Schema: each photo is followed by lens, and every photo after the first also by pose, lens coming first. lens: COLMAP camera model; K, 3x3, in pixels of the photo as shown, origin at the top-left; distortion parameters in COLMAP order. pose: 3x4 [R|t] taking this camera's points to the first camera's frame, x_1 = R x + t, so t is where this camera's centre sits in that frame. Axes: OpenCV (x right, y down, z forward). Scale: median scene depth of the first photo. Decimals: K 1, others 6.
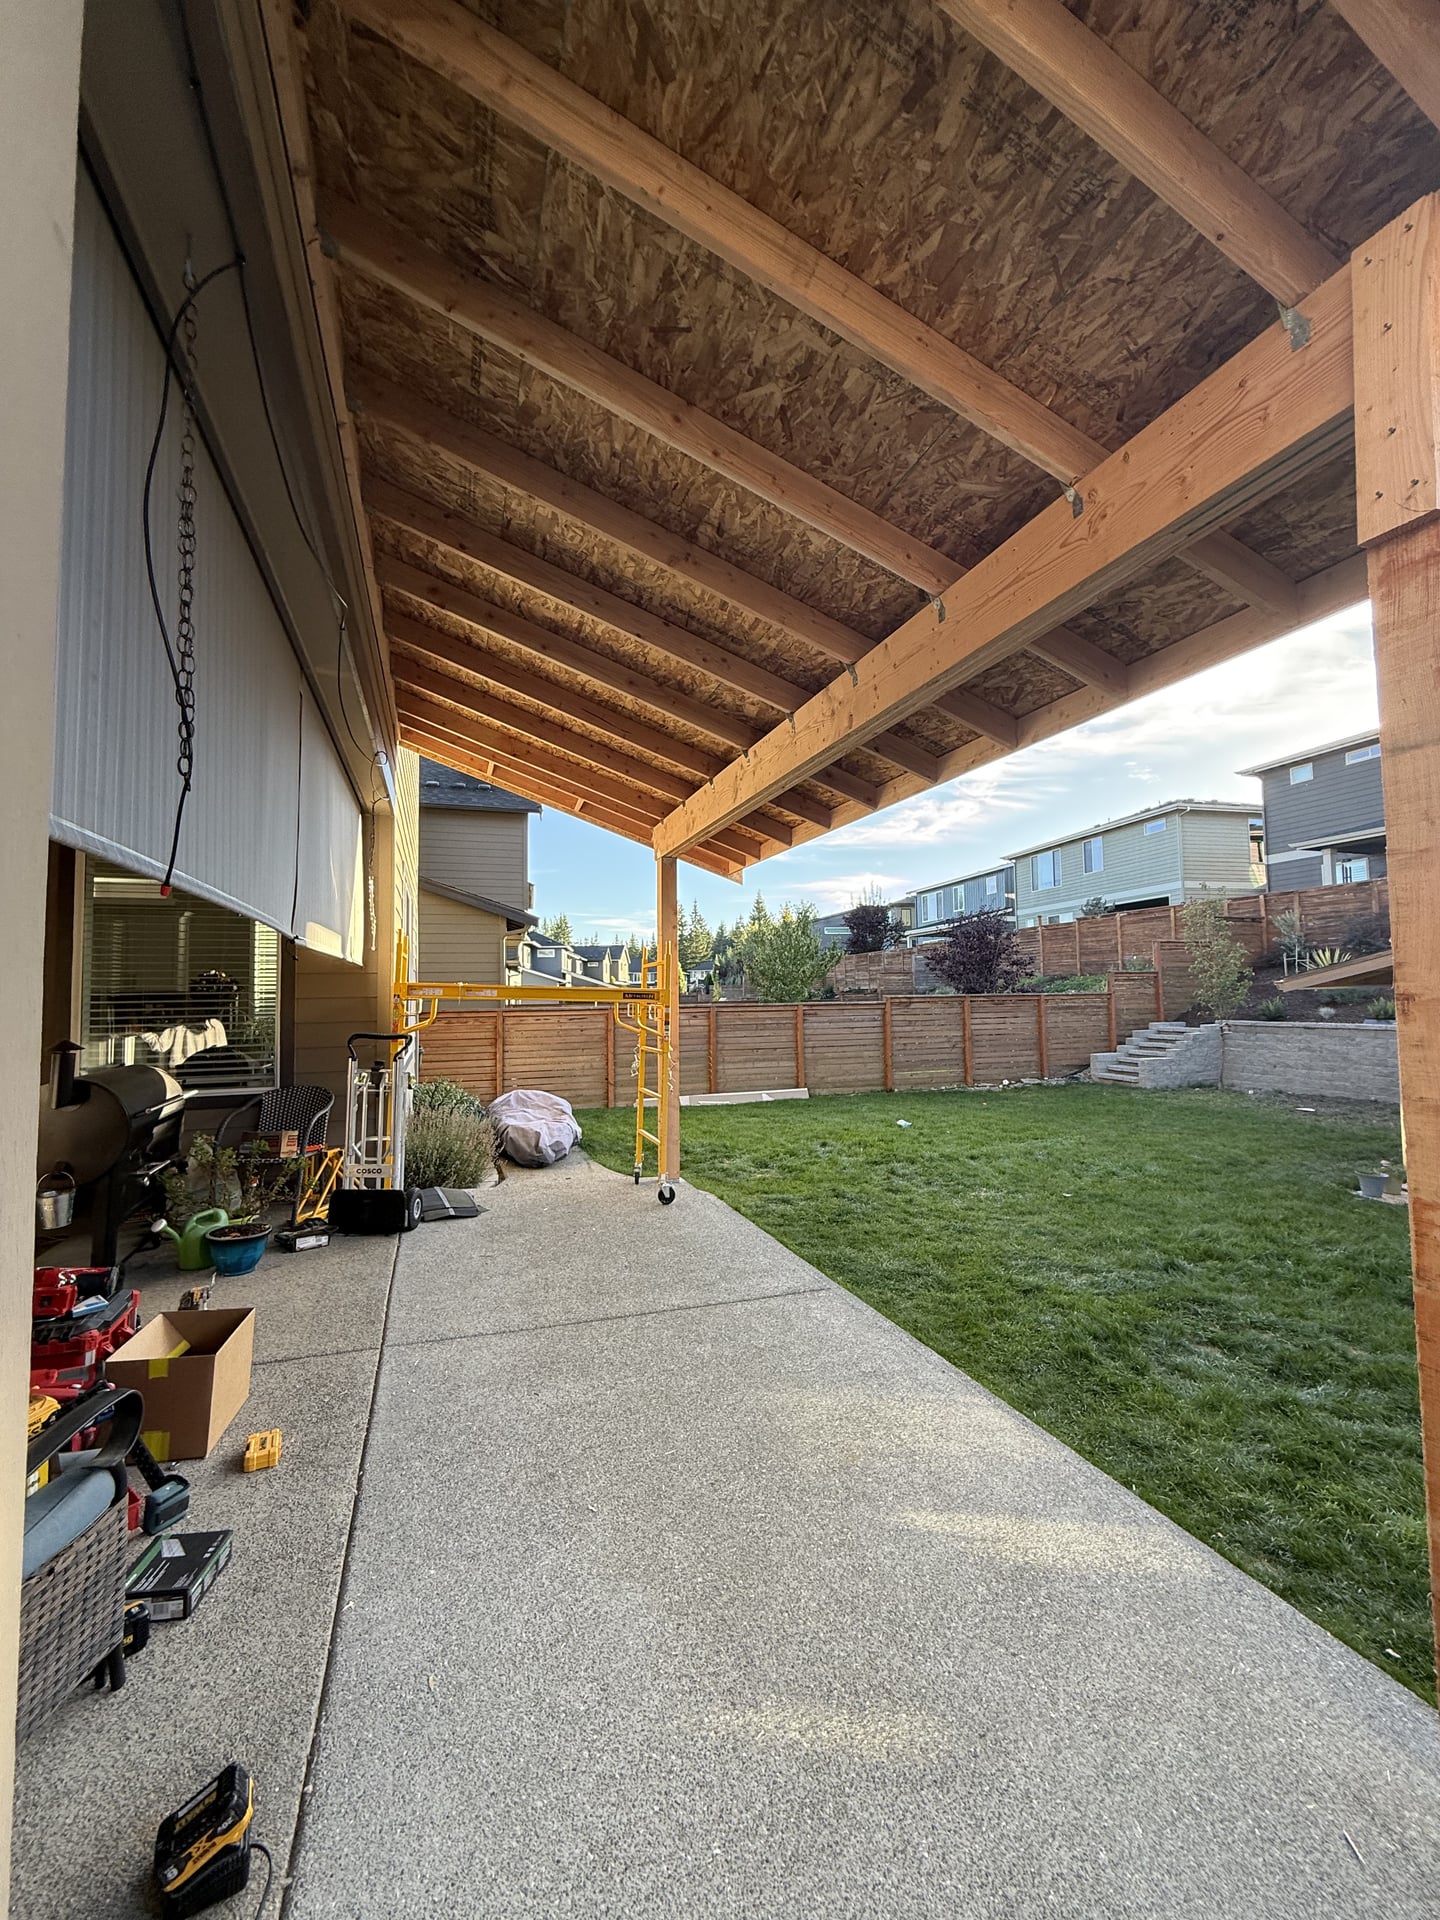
lens RADIAL K [[768.1, 0, 723.6], [0, 768.1, 950.6], [0, 0, 1]] dist [-0.001048, 0.000547]
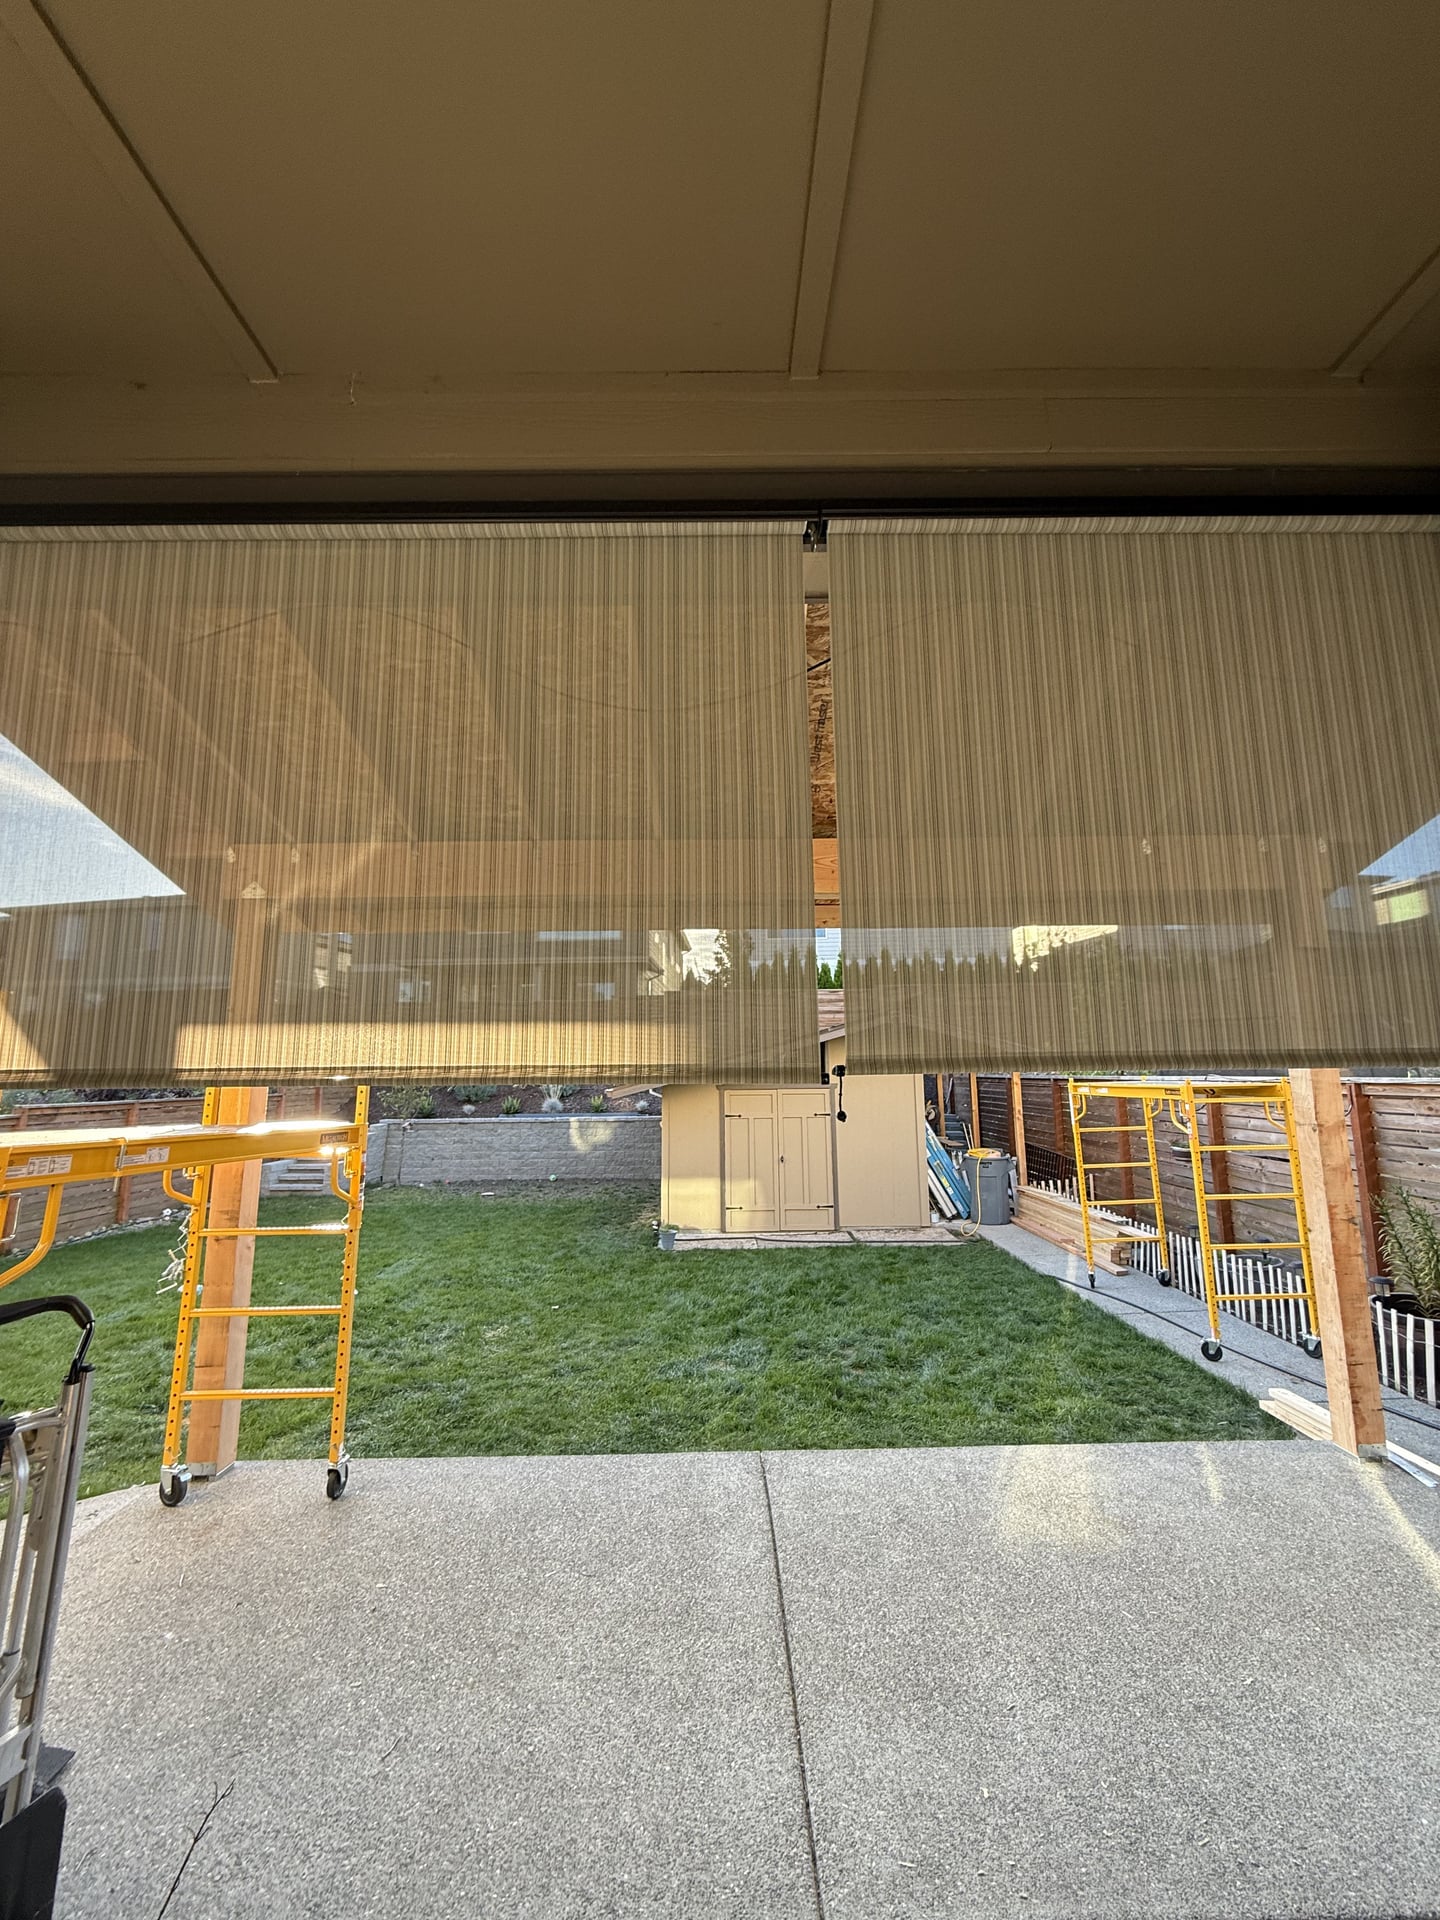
lens RADIAL K [[768.1, 0, 722.0], [0, 768.1, 953.6], [0, 0, 1]] dist [-0.001048, 0.000547]
pose [[0.333321, 0.154703, 0.930034, -0.256427], [-0.048650, 0.987954, -0.146902, -0.003535], [-0.941557, 0.003720, 0.336832, 0.228650]]
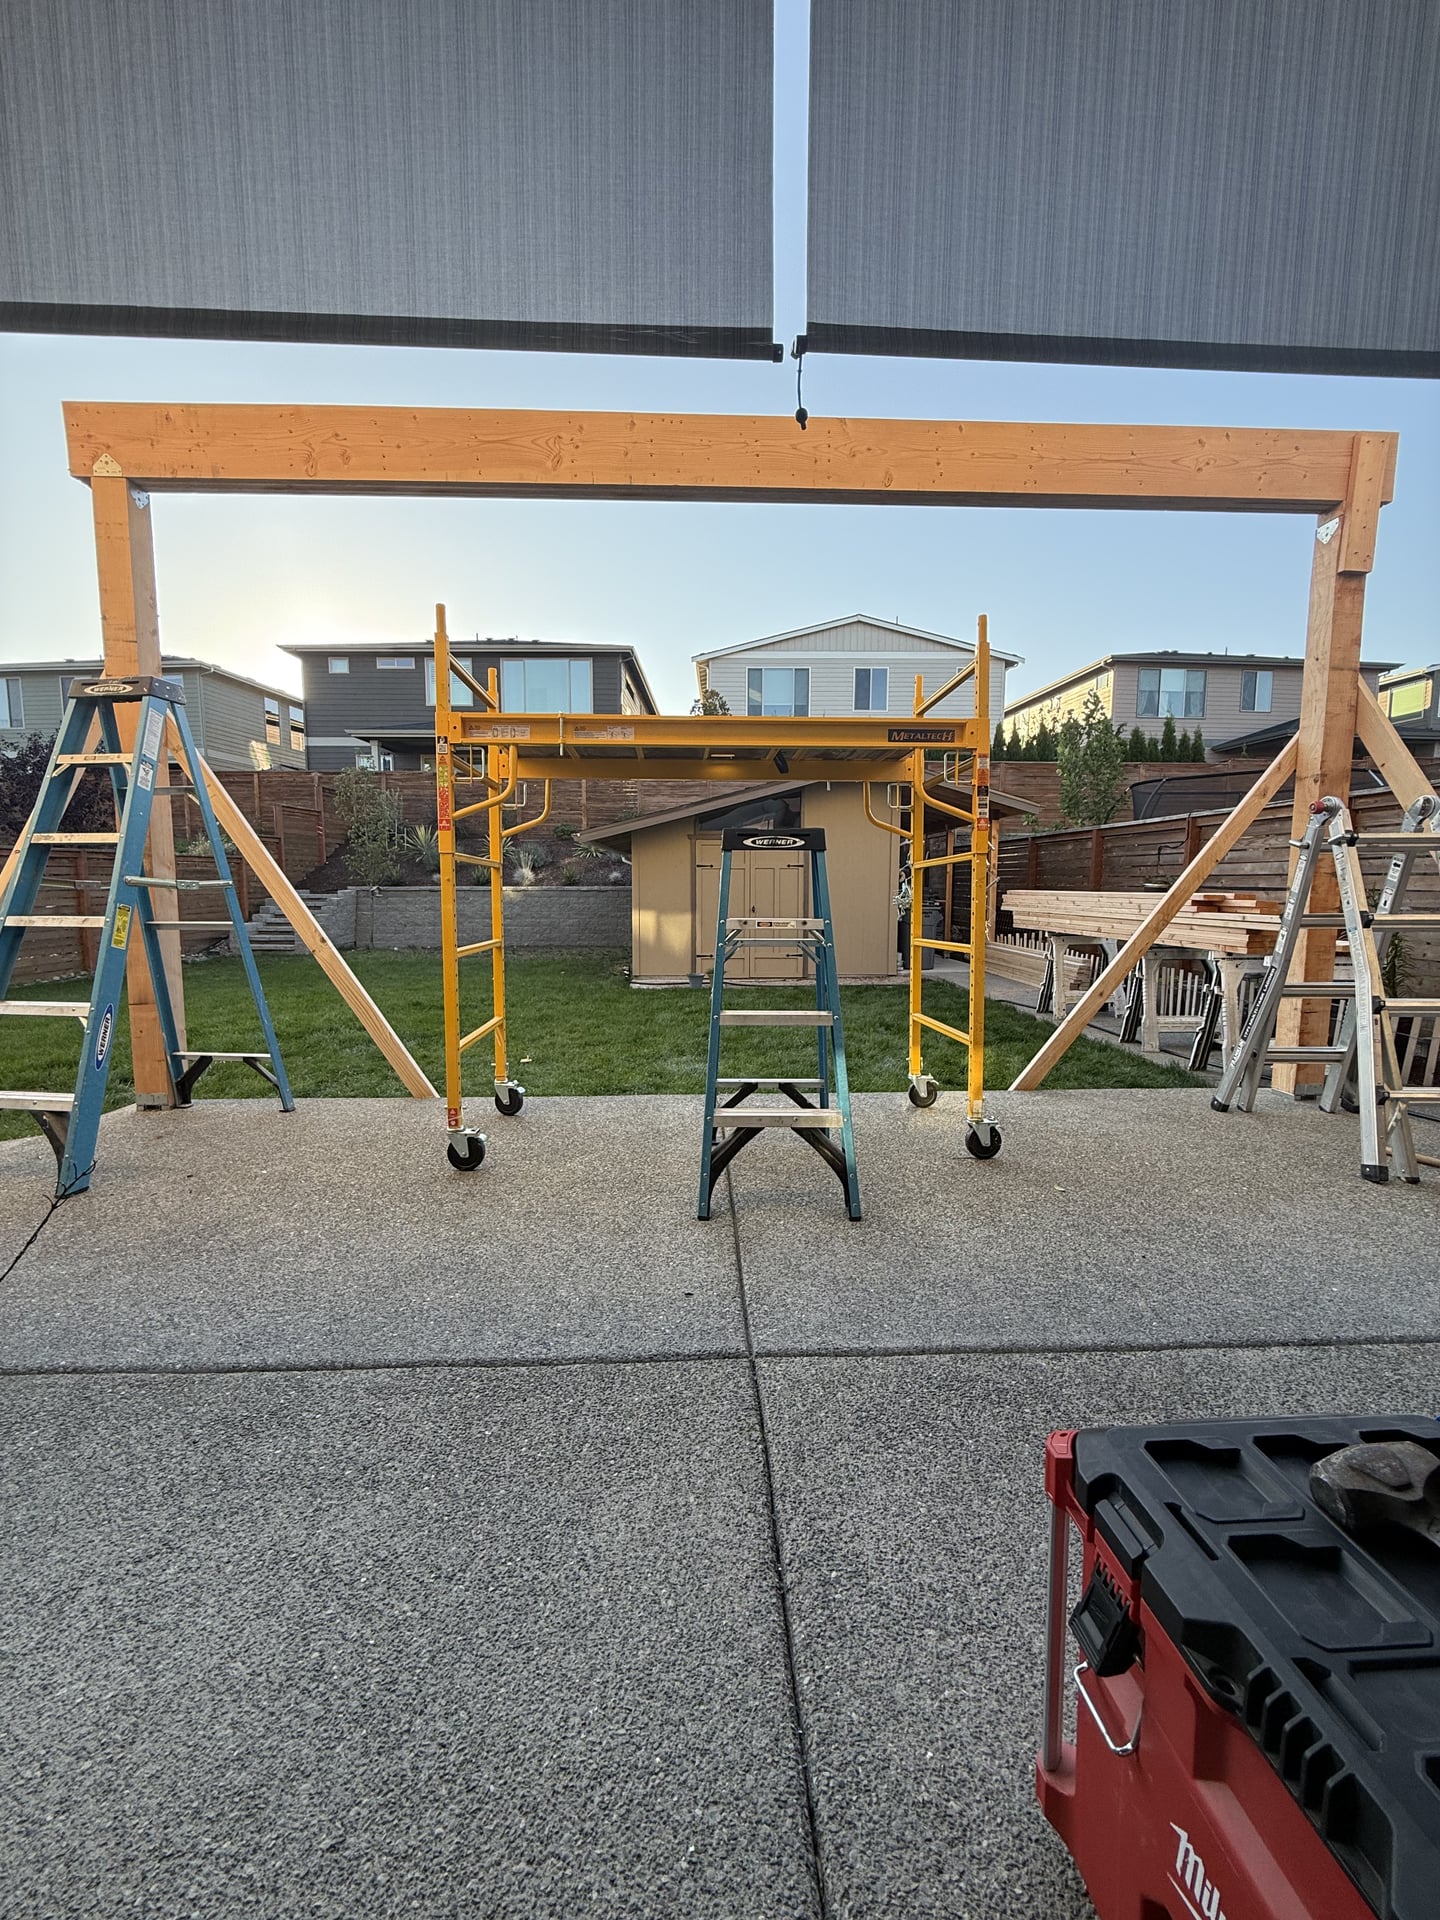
lens RADIAL K [[768.1, 0, 720.2], [0, 768.1, 955.0], [0, 0, 1]] dist [-0.001048, 0.000547]
pose [[0.308925, -0.077828, 0.947897, -0.227771], [-0.058899, 0.993168, 0.100741, 0.055405], [-0.949261, -0.086951, 0.302231, 0.227749]]
